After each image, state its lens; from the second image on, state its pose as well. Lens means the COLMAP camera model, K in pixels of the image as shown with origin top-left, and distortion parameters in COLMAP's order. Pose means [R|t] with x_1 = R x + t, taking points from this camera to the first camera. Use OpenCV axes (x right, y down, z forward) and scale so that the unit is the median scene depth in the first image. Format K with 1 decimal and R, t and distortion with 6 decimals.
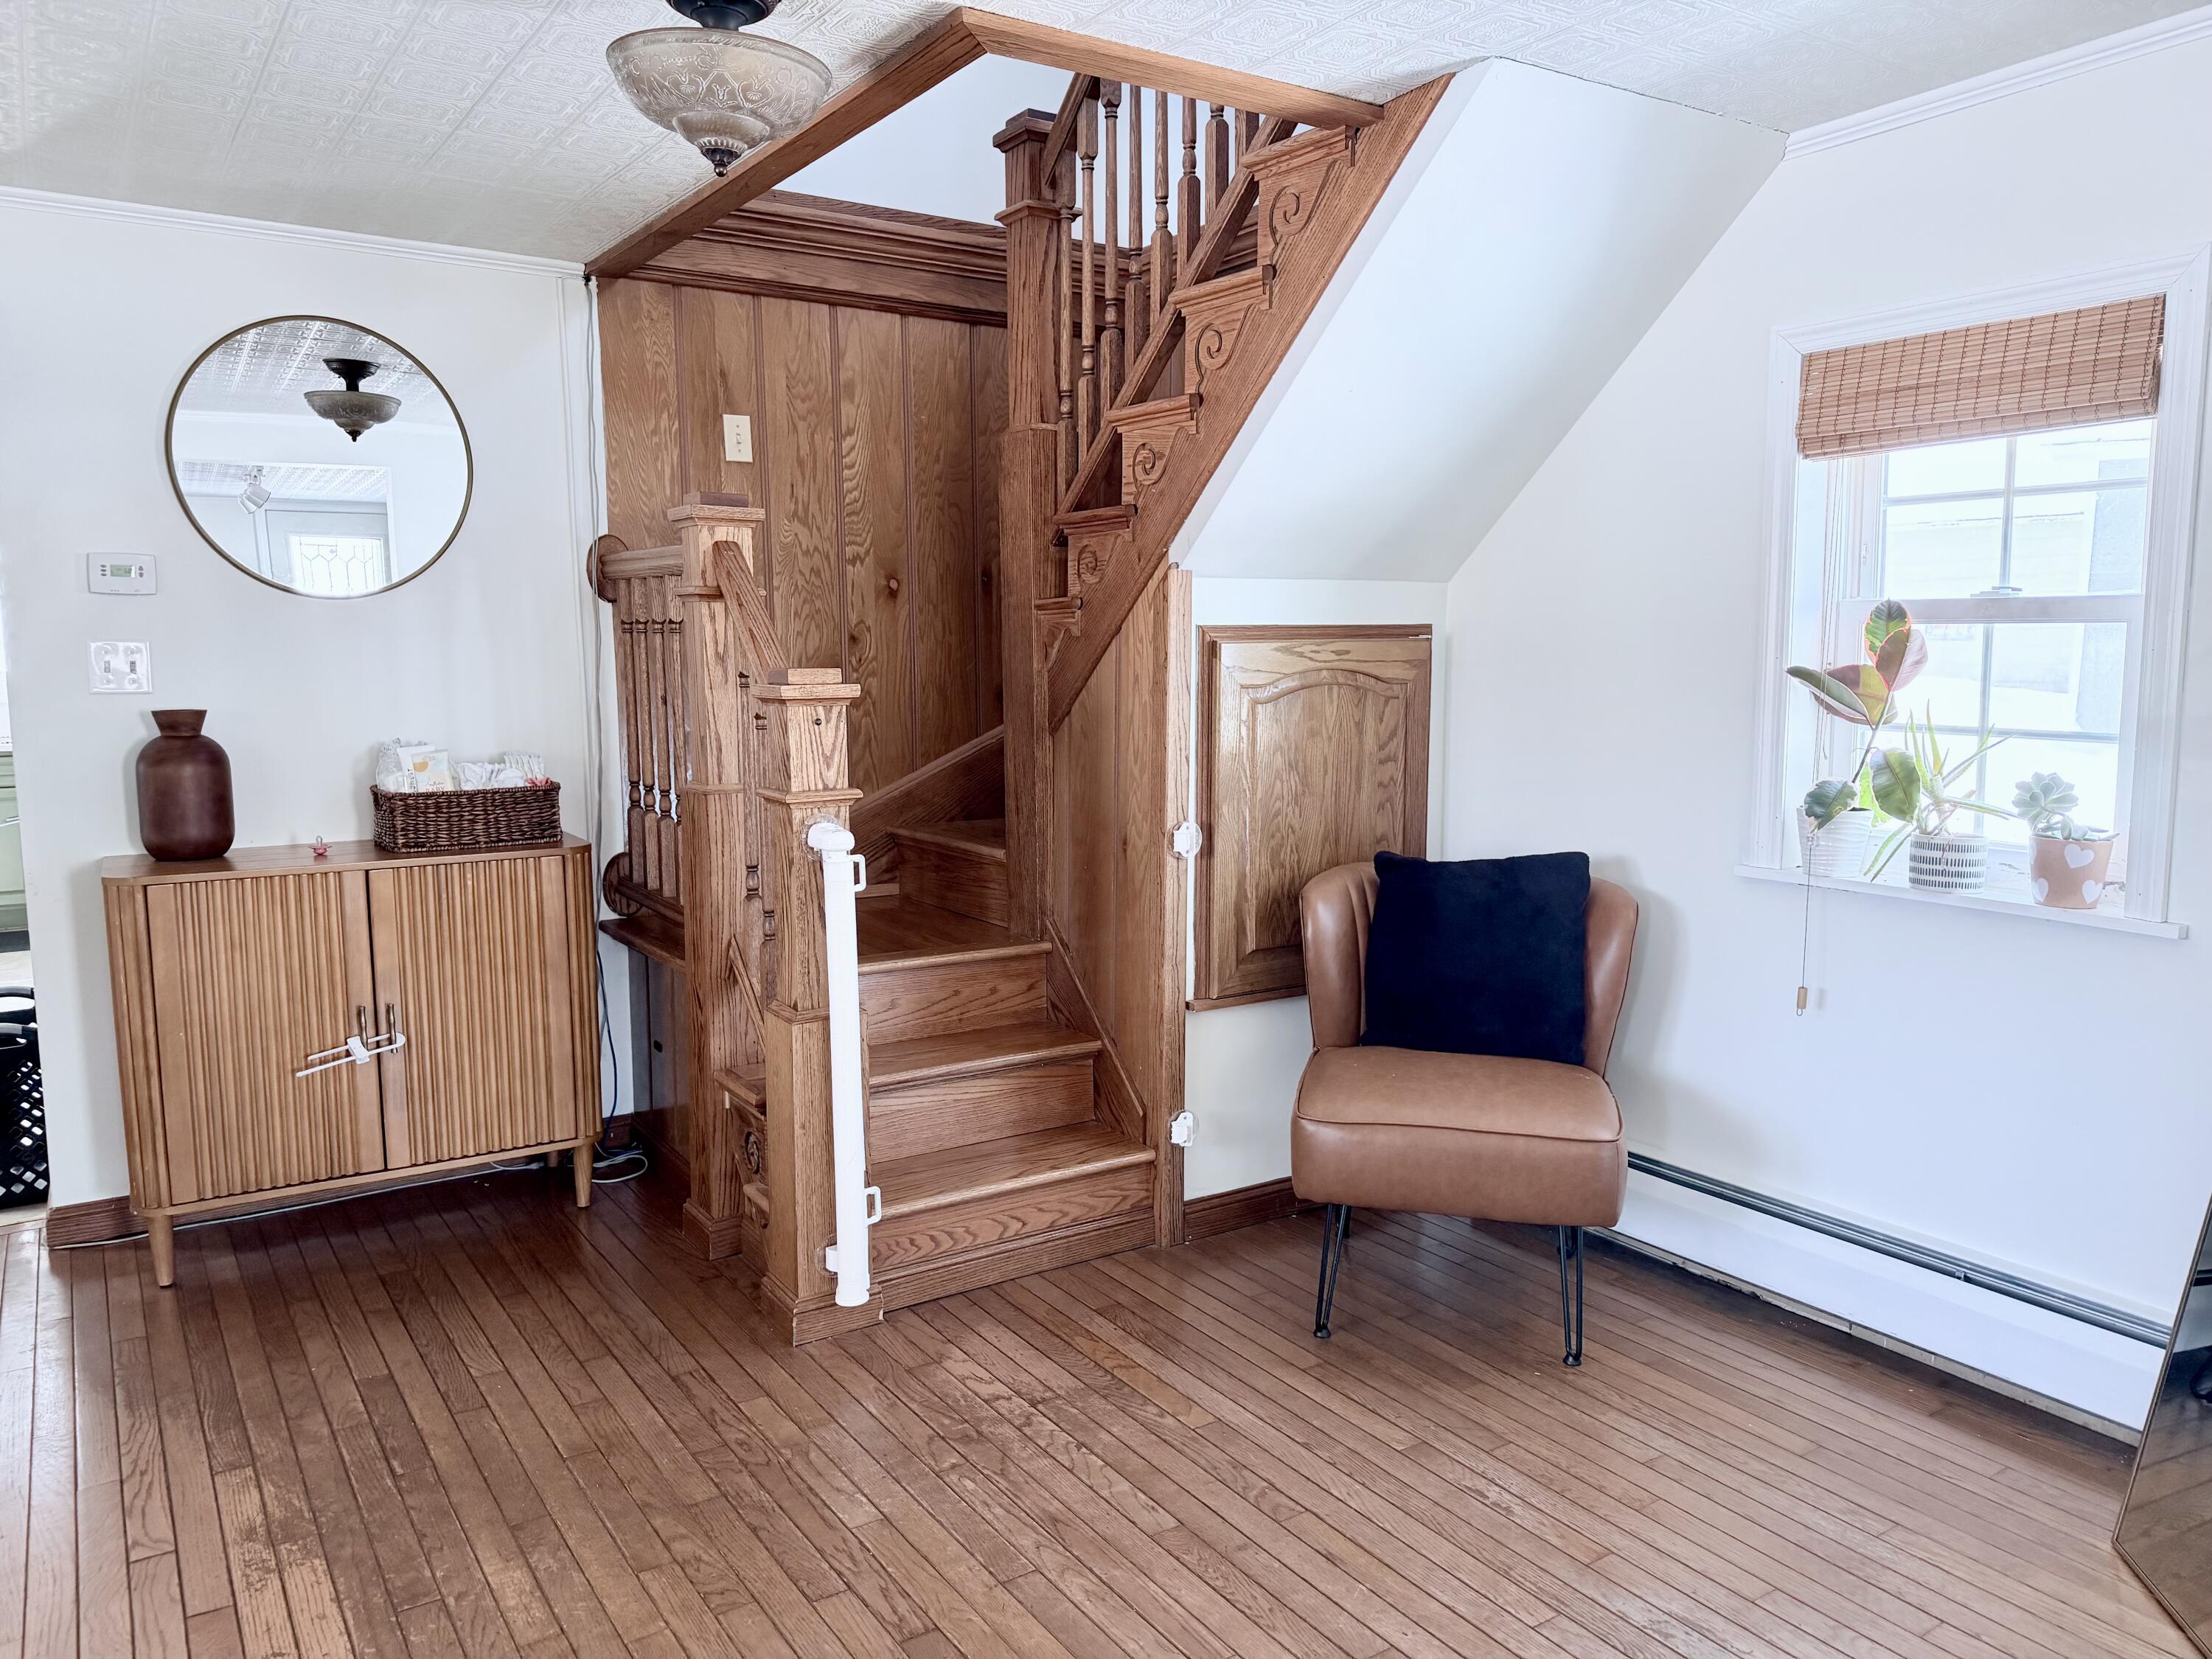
lens RADIAL K [[1574.1, 0, 1106.0], [0, 1574.1, 829.5], [0, 0, 1]] dist [0.001485, 0.000875]
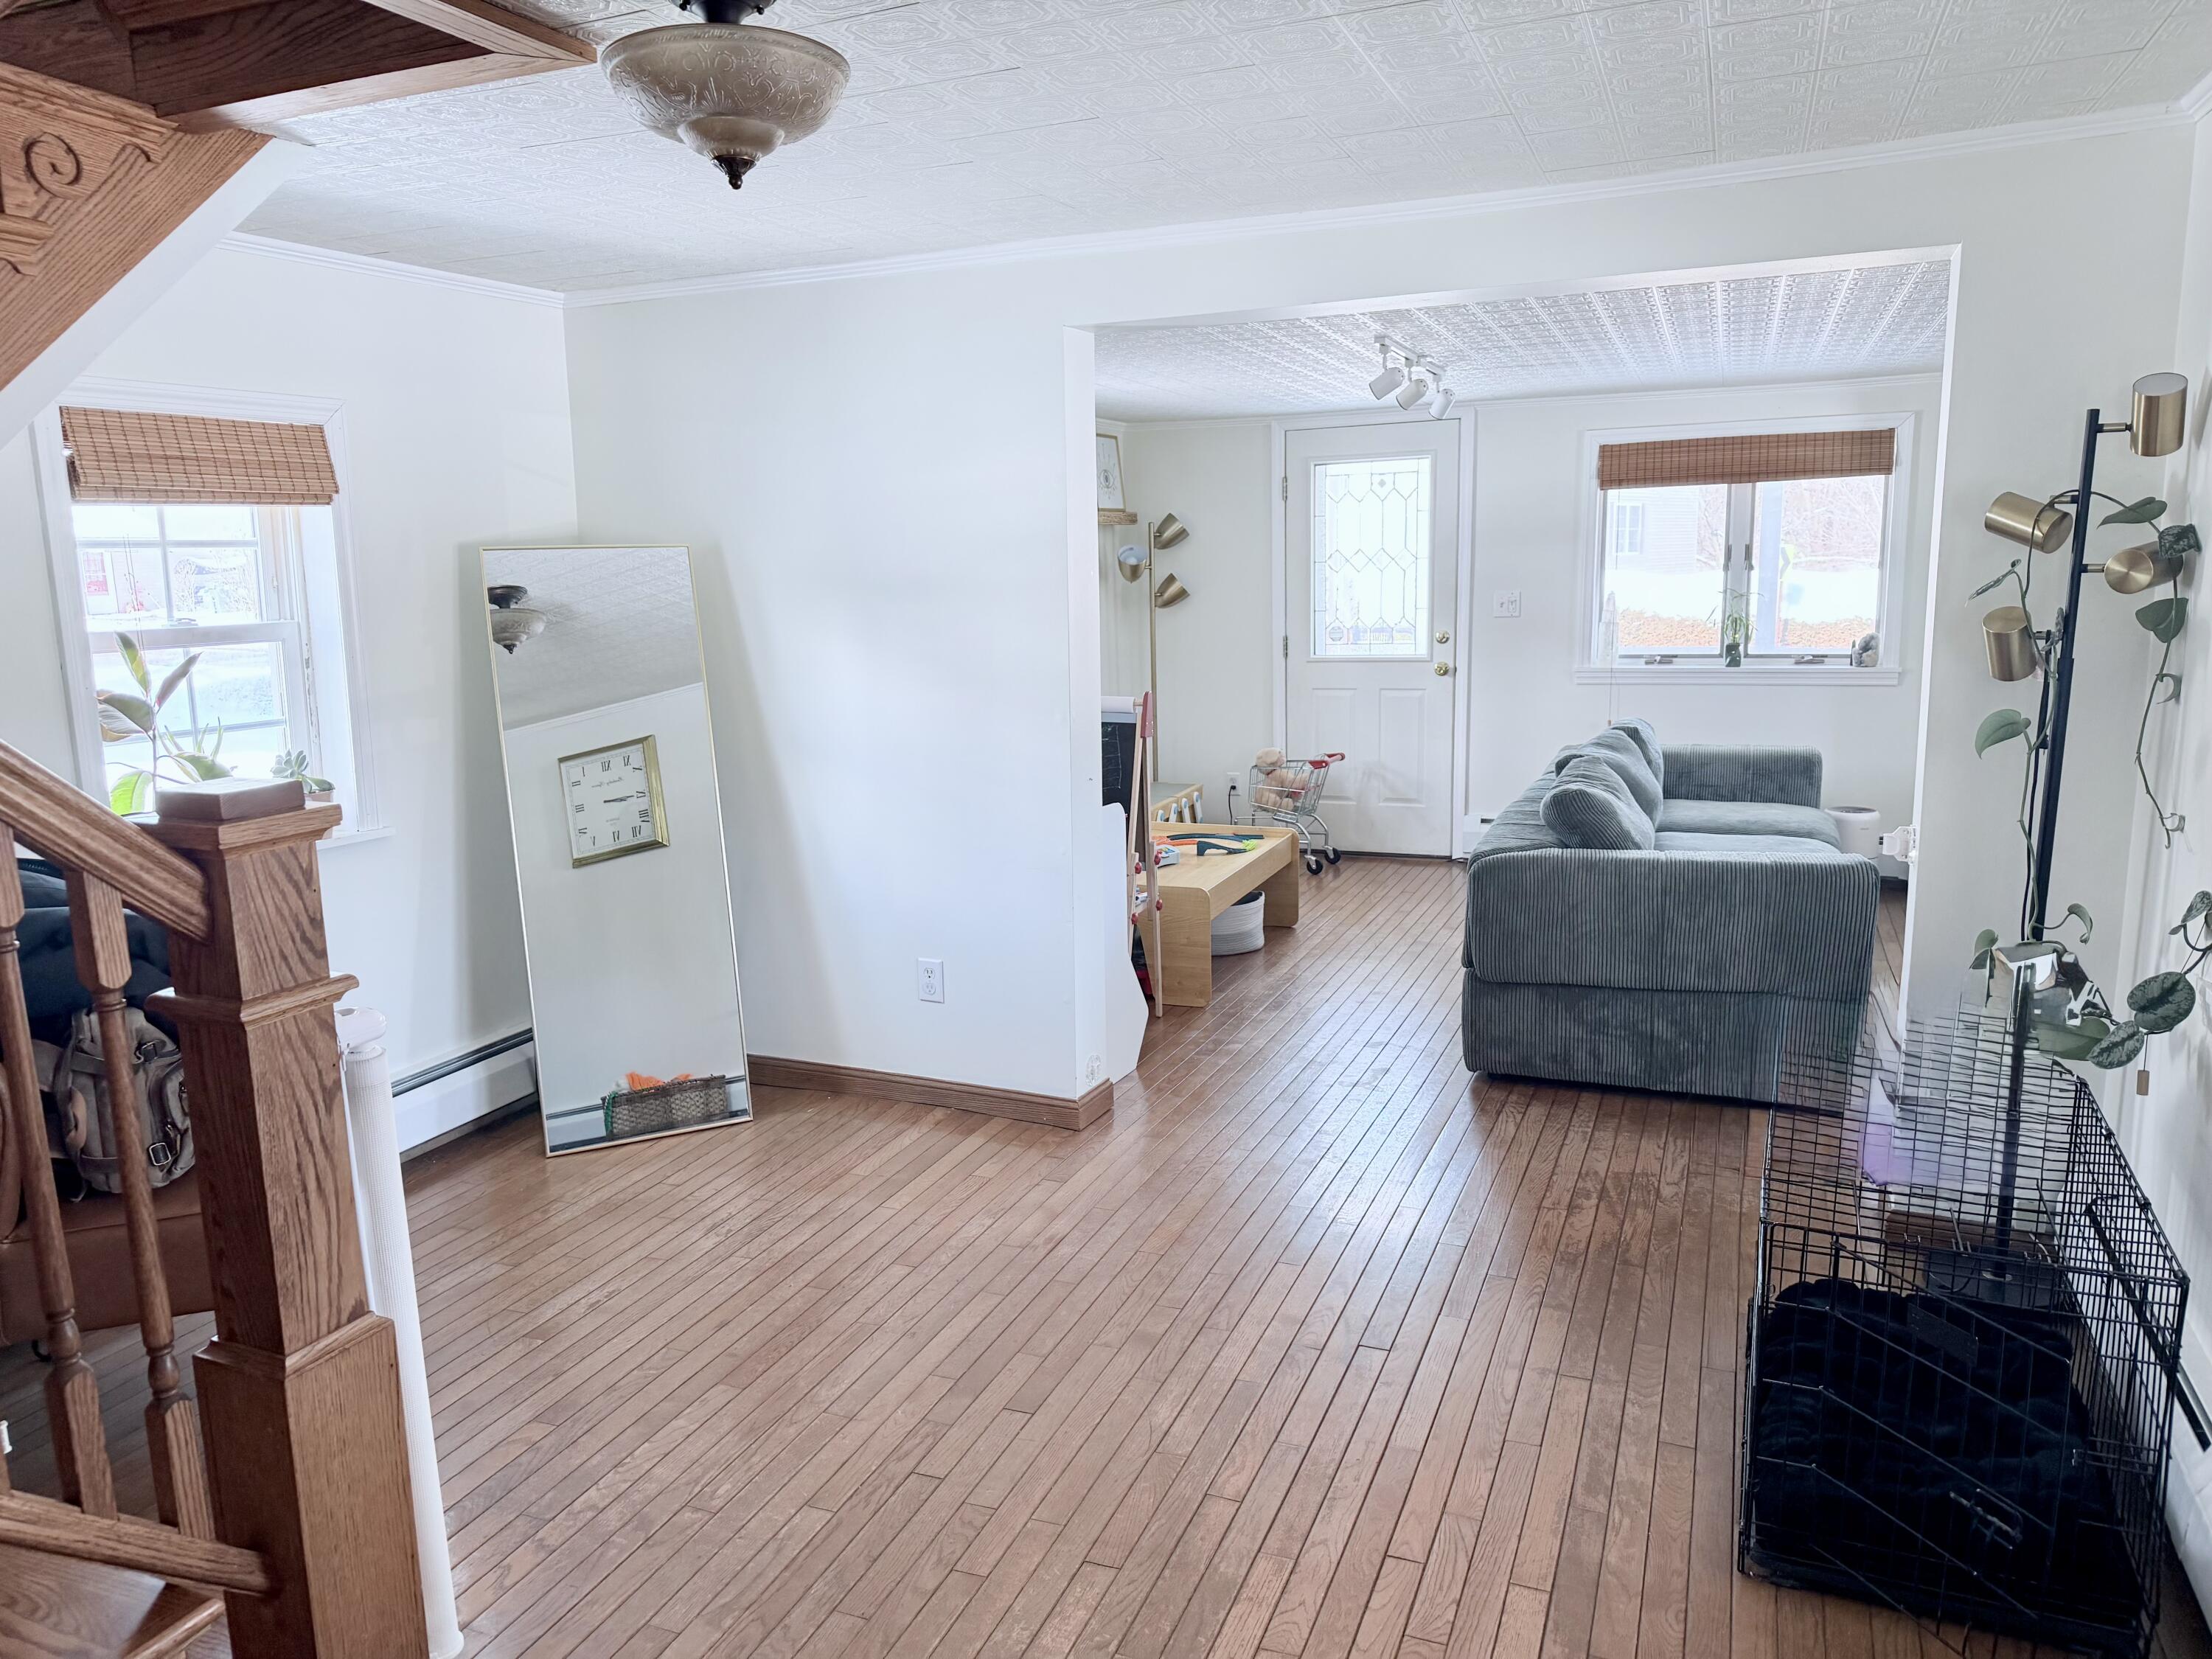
lens RADIAL K [[1561.7, 0, 1094.1], [0, 1561.7, 838.7], [0, 0, 1]] dist [0.109515, -0.153834]
pose [[-0.562447, -0.129240, 0.816670, -1.038923], [0.124486, 0.963214, 0.238165, -0.222211], [-0.817409, 0.235619, -0.525668, 1.261936]]
